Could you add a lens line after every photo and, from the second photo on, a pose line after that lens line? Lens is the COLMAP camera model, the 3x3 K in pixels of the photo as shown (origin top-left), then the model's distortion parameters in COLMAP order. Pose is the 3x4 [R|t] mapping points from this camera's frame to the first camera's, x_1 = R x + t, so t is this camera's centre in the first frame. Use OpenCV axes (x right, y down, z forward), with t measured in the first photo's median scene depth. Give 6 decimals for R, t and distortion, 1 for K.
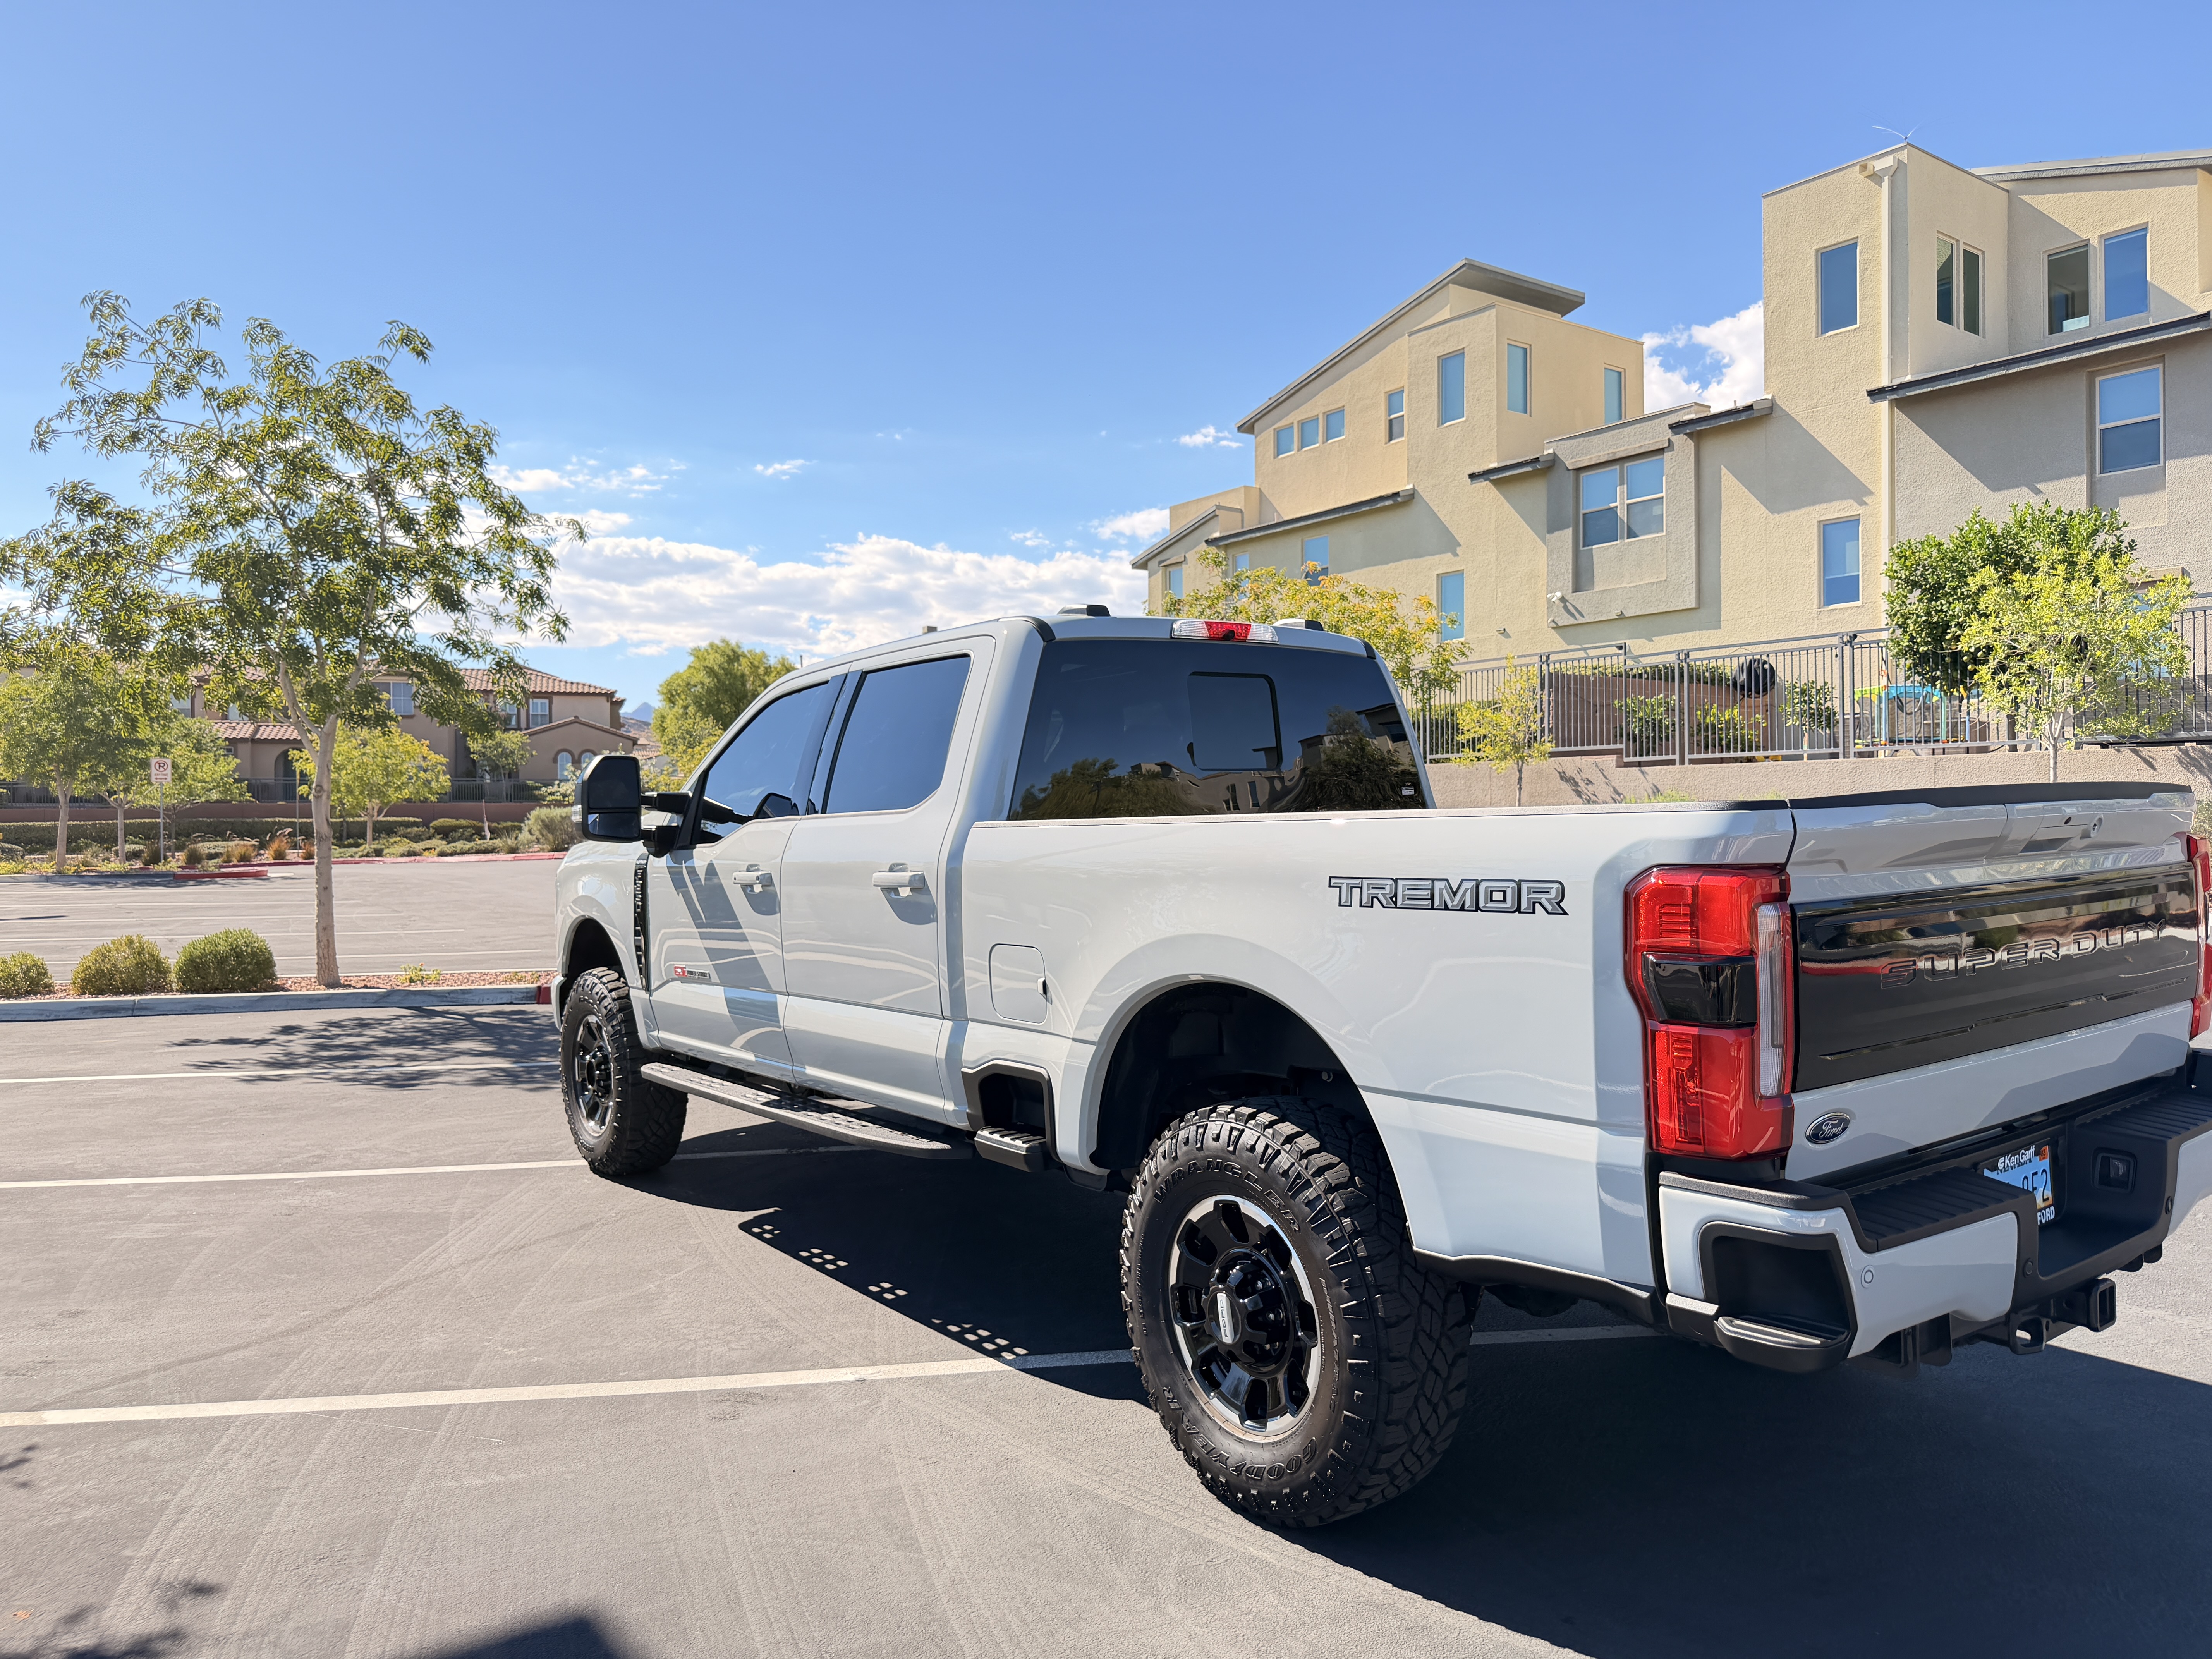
lens RADIAL K [[1565.4, 0, 1125.7], [0, 1565.4, 838.6], [0, 0, 1]] dist [0.039139, -0.053747]
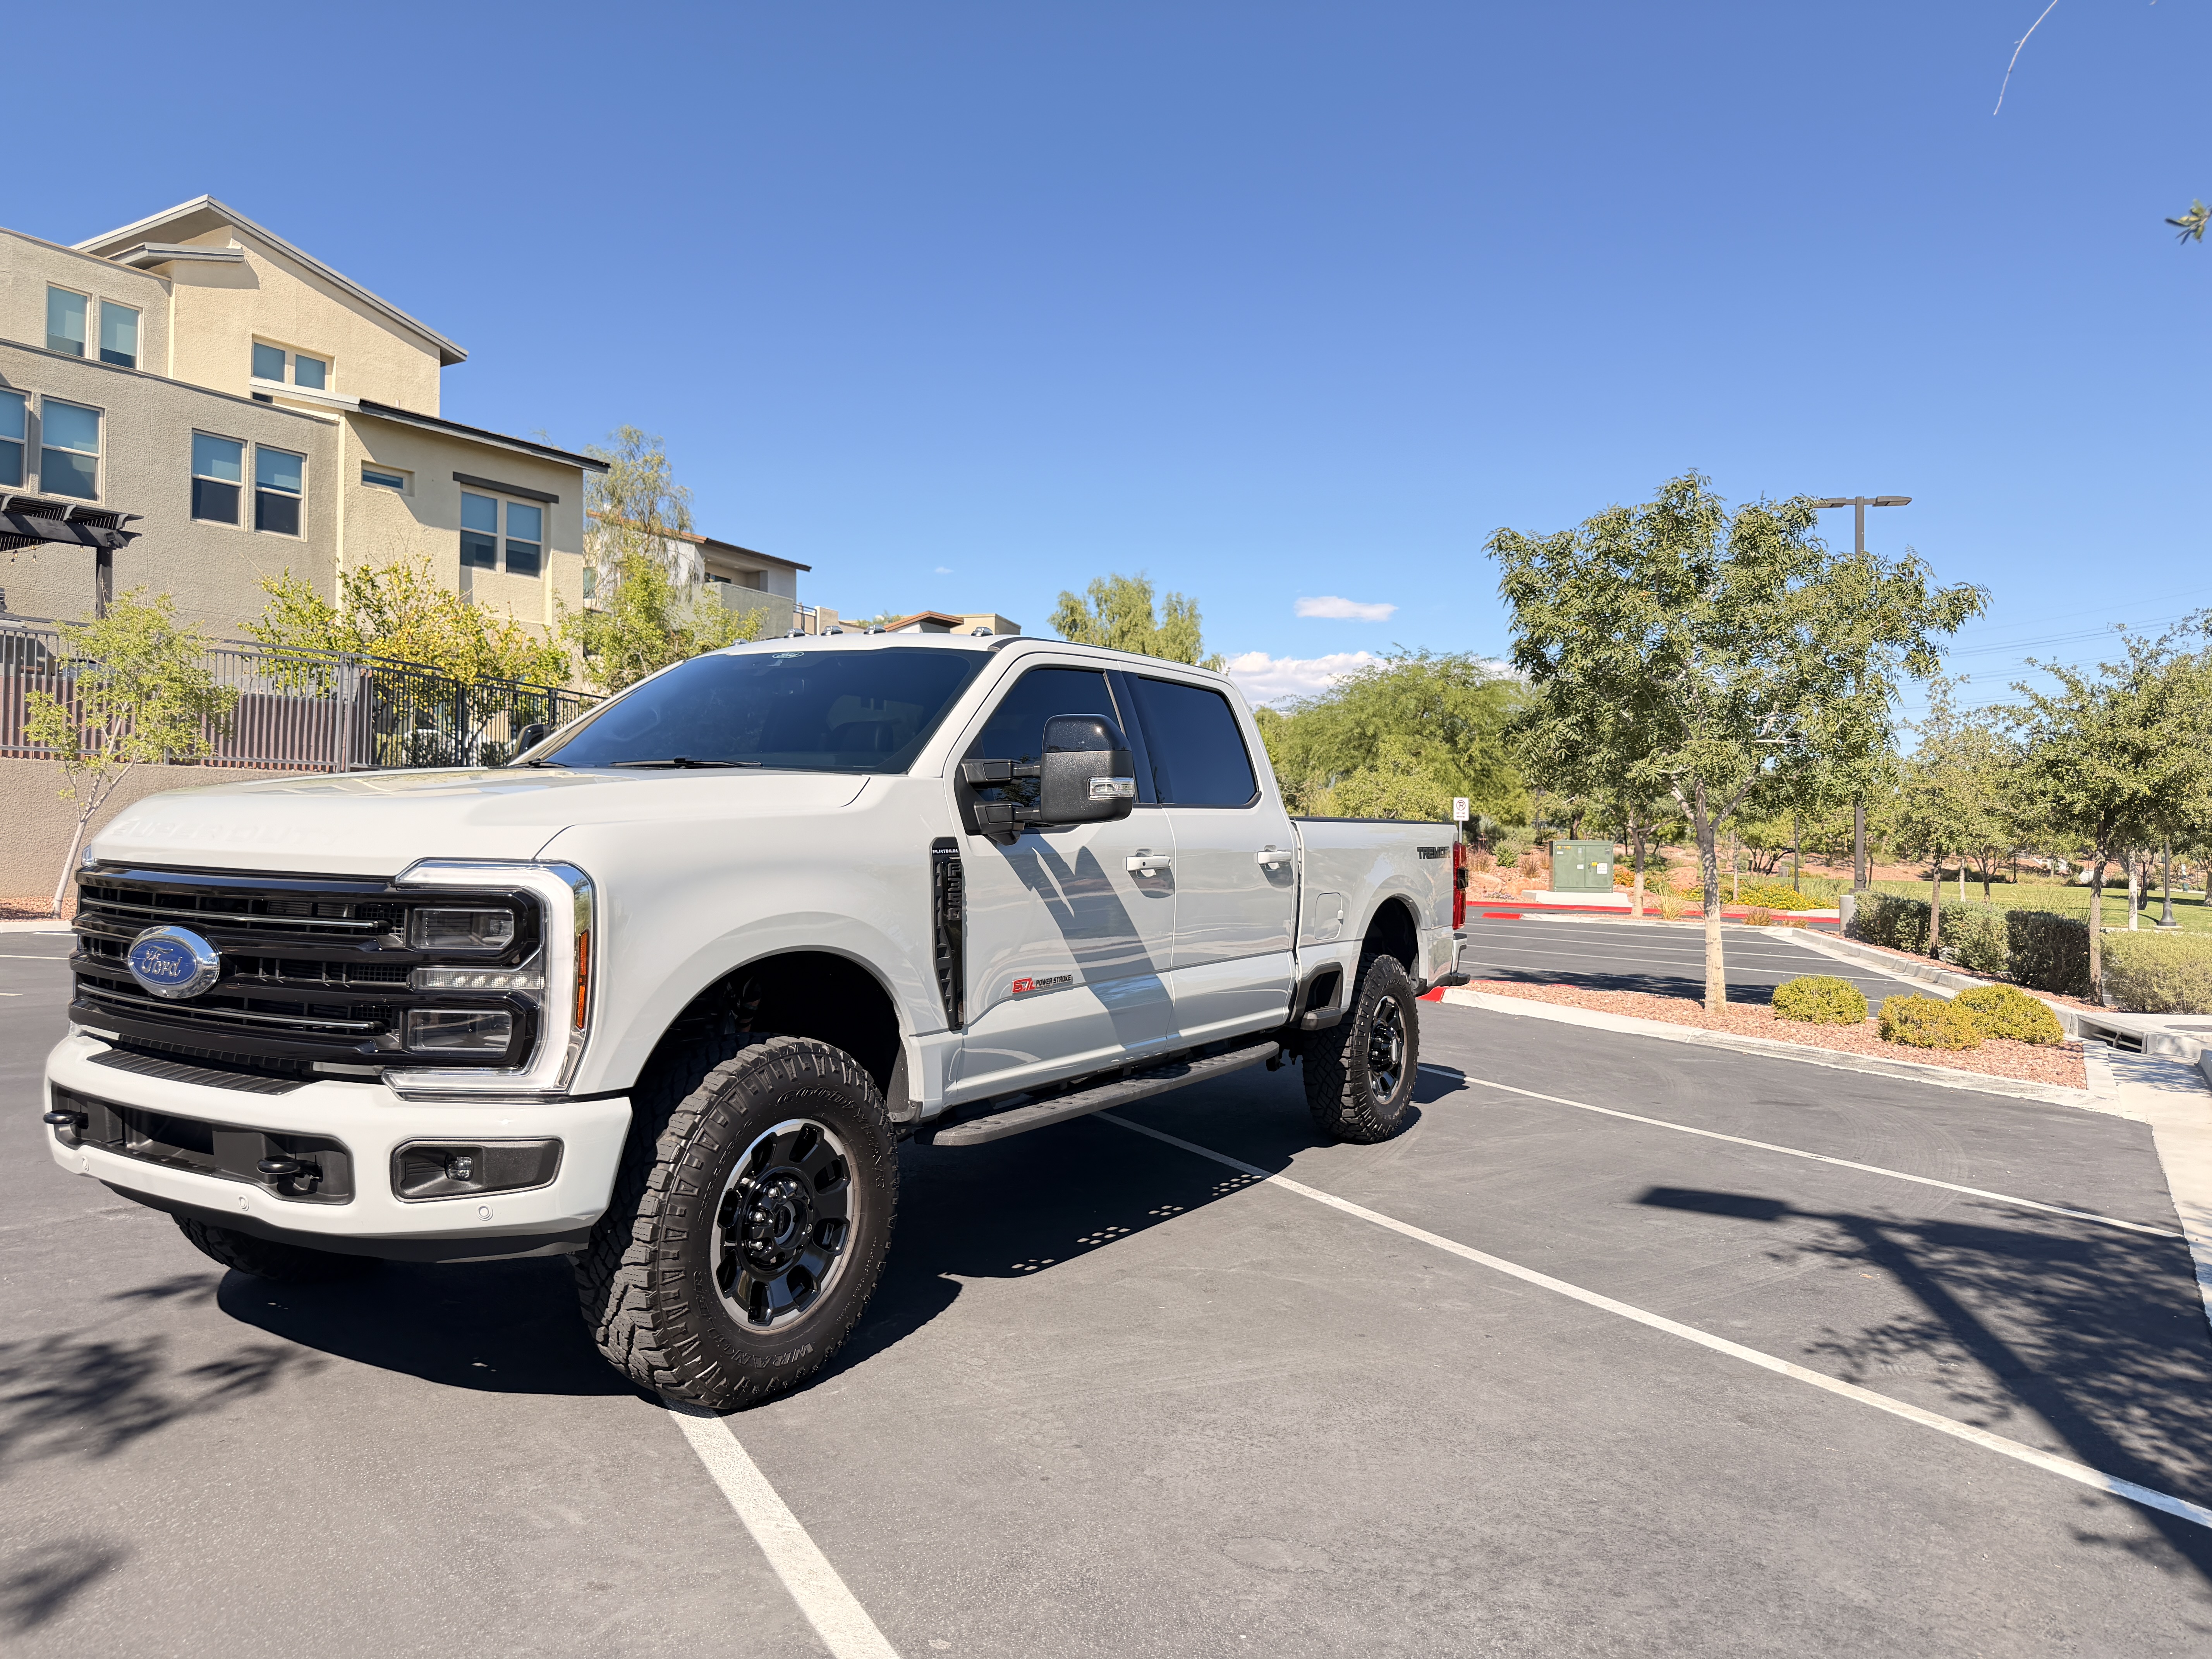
lens RADIAL K [[1565.4, 0, 1118.1], [0, 1565.4, 815.6], [0, 0, 1]] dist [0.039139, -0.053747]
pose [[-0.378105, 0.020924, 0.925526, -0.241335], [0.001673, 0.999758, -0.021919, 0.003455], [-0.925761, -0.006740, -0.378048, 0.289981]]
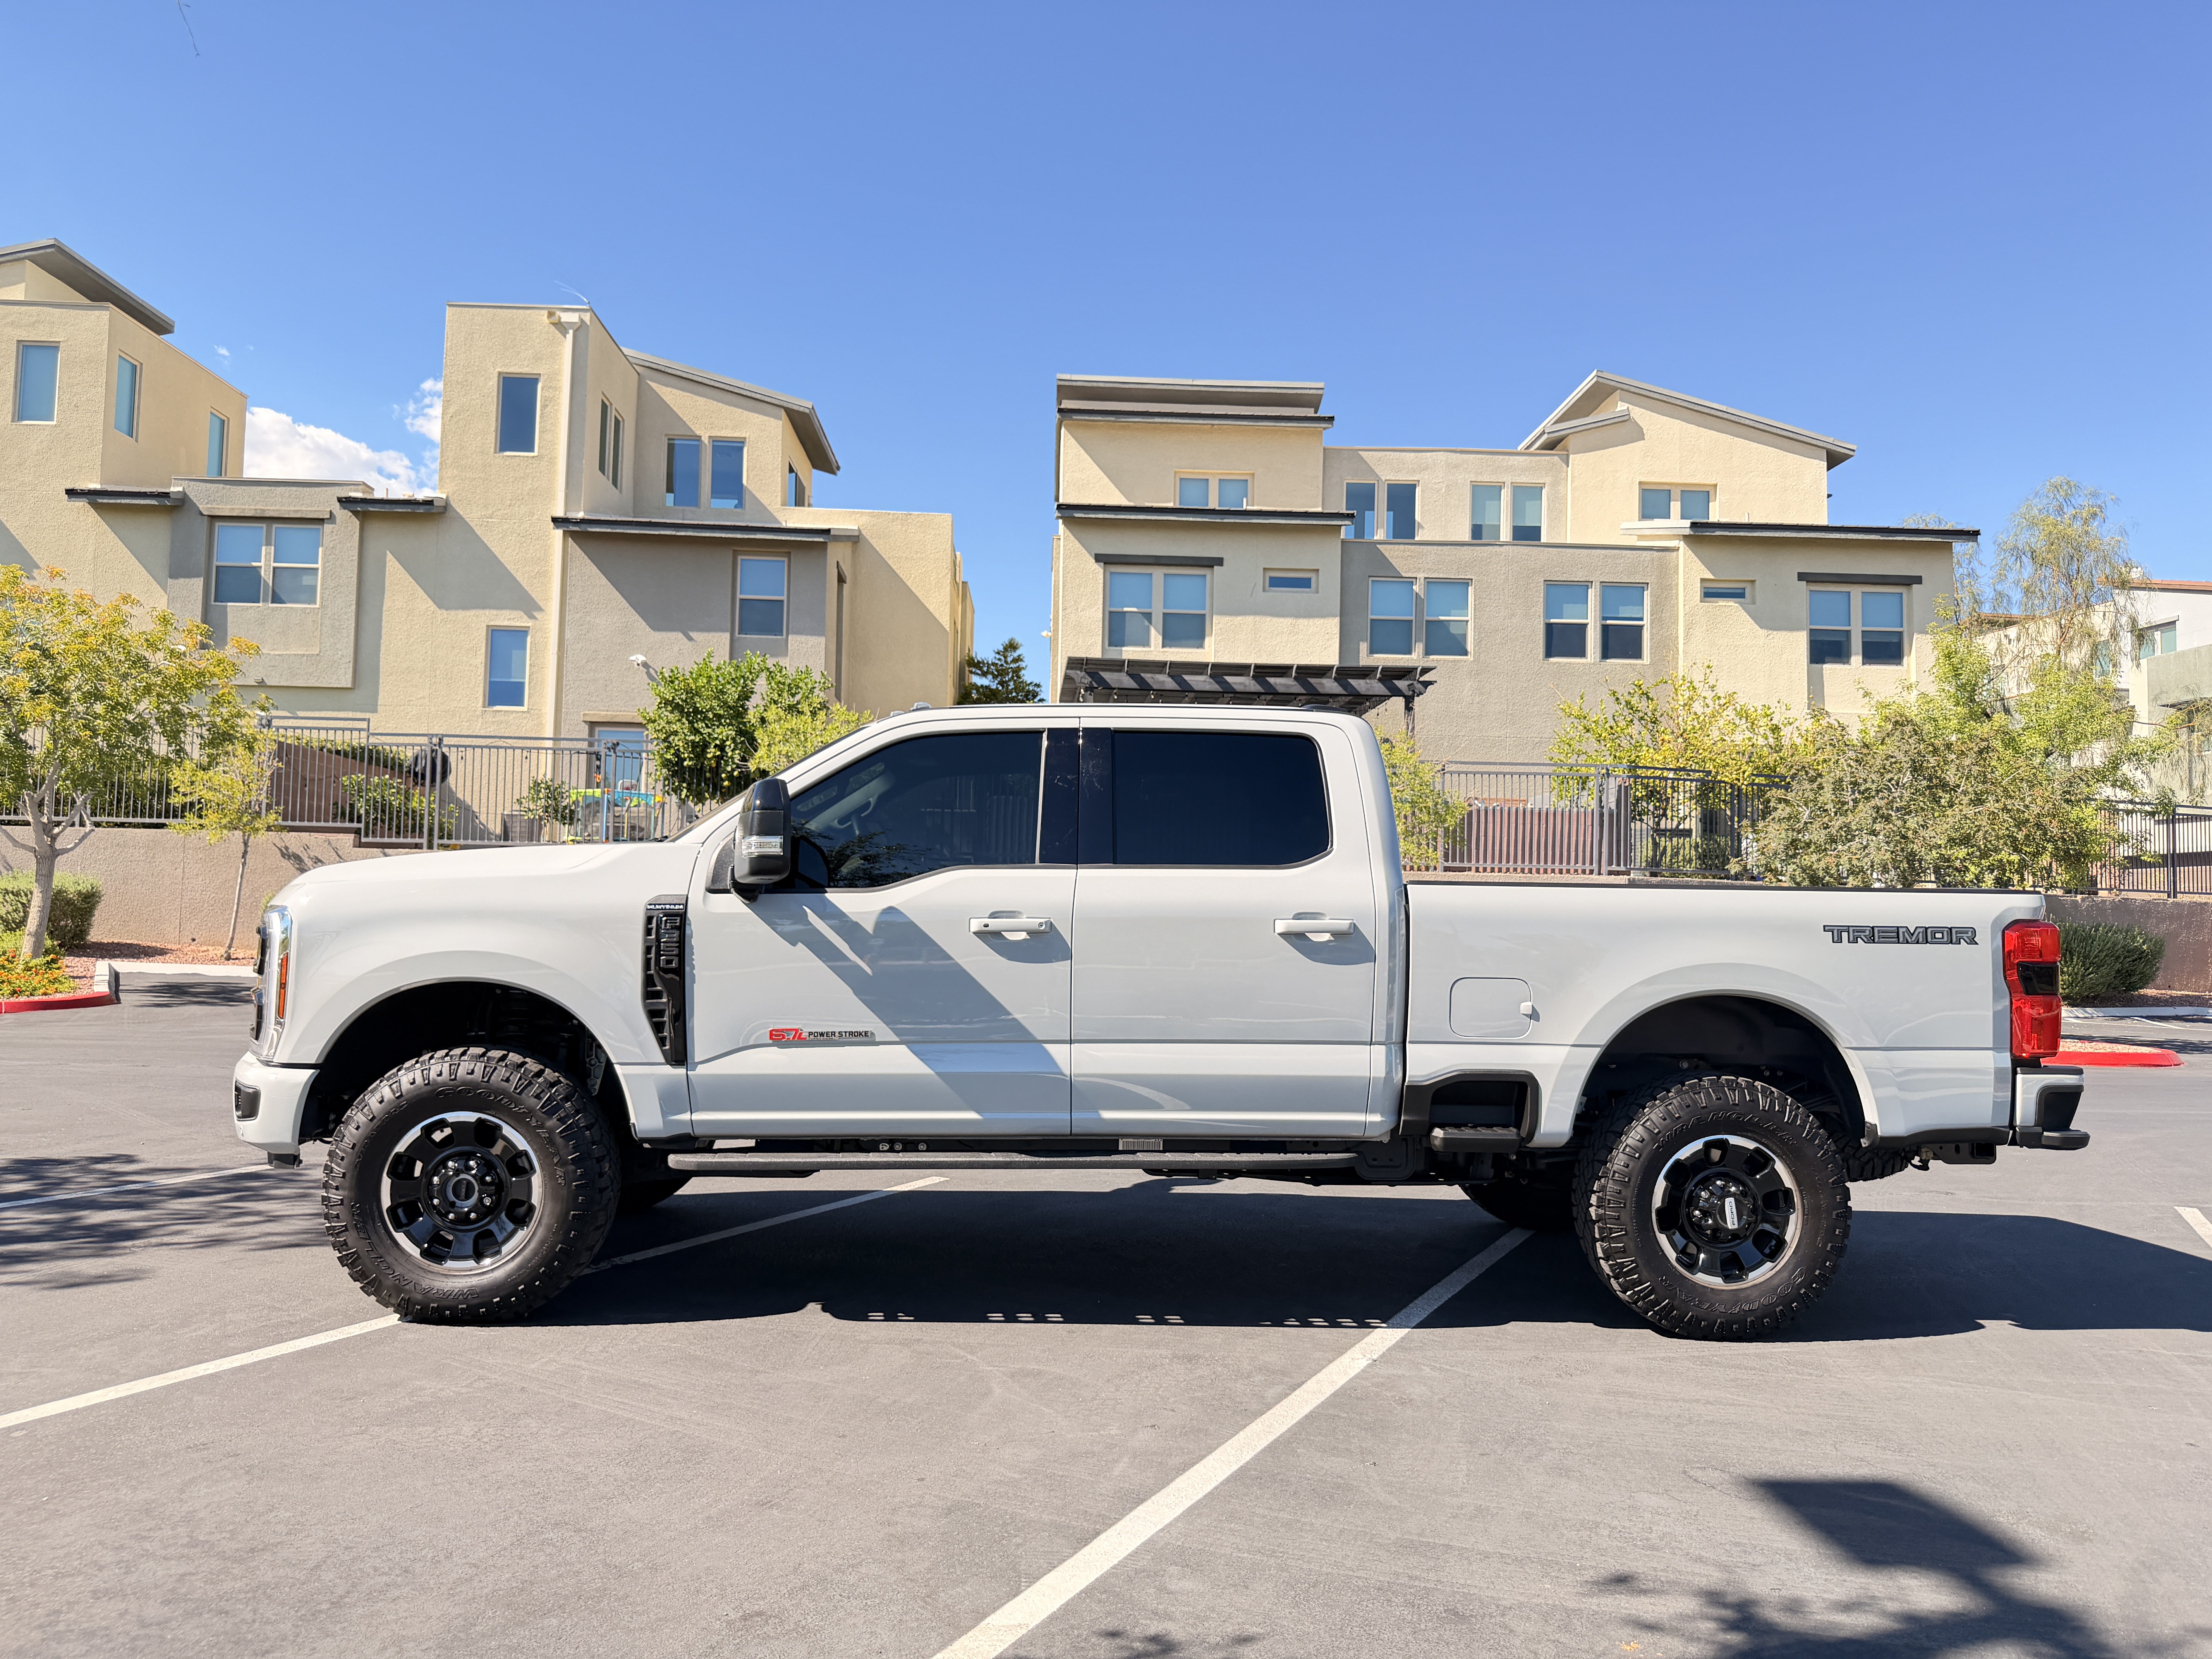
lens RADIAL K [[1565.4, 0, 1097.5], [0, 1565.4, 852.4], [0, 0, 1]] dist [0.039139, -0.053747]
pose [[0.555432, 0.061135, 0.829312, -0.209630], [-0.017628, 0.997935, -0.061759, 0.007952], [-0.831375, 0.019684, 0.555363, 0.086585]]
